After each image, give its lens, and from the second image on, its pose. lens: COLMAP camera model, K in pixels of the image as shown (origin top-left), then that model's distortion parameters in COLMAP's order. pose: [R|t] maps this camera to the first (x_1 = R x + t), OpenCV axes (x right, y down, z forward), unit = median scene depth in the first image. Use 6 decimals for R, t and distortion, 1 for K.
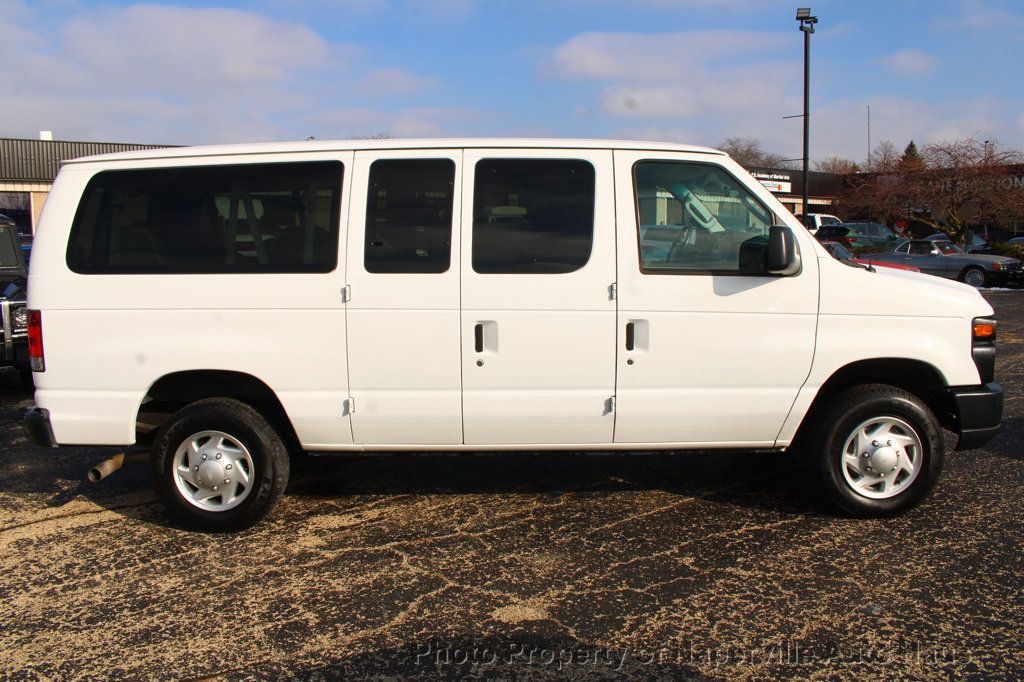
lens RADIAL K [[858.4, 0, 556.1], [0, 858.4, 344.2], [0, 0, 1]] dist [-0.117445, 0.052552]
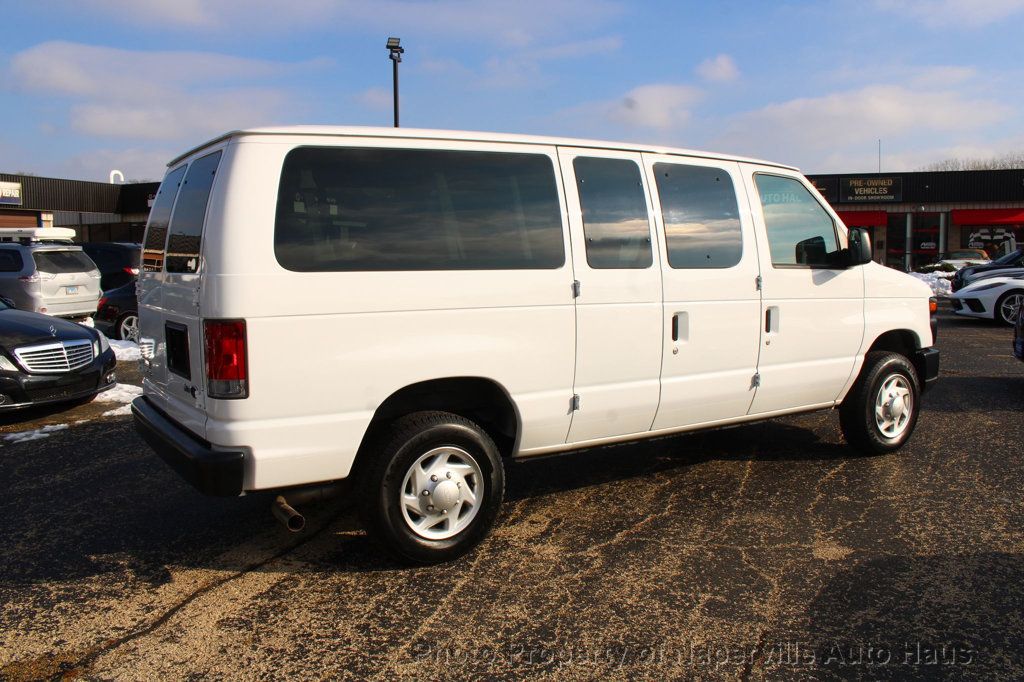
lens RADIAL K [[858.4, 0, 532.7], [0, 858.4, 336.3], [0, 0, 1]] dist [-0.117445, 0.052552]
pose [[0.847983, -0.052223, 0.527444, -0.801698], [0.071889, 0.997271, -0.016837, 0.008245], [-0.525125, 0.052195, 0.849423, 0.177300]]
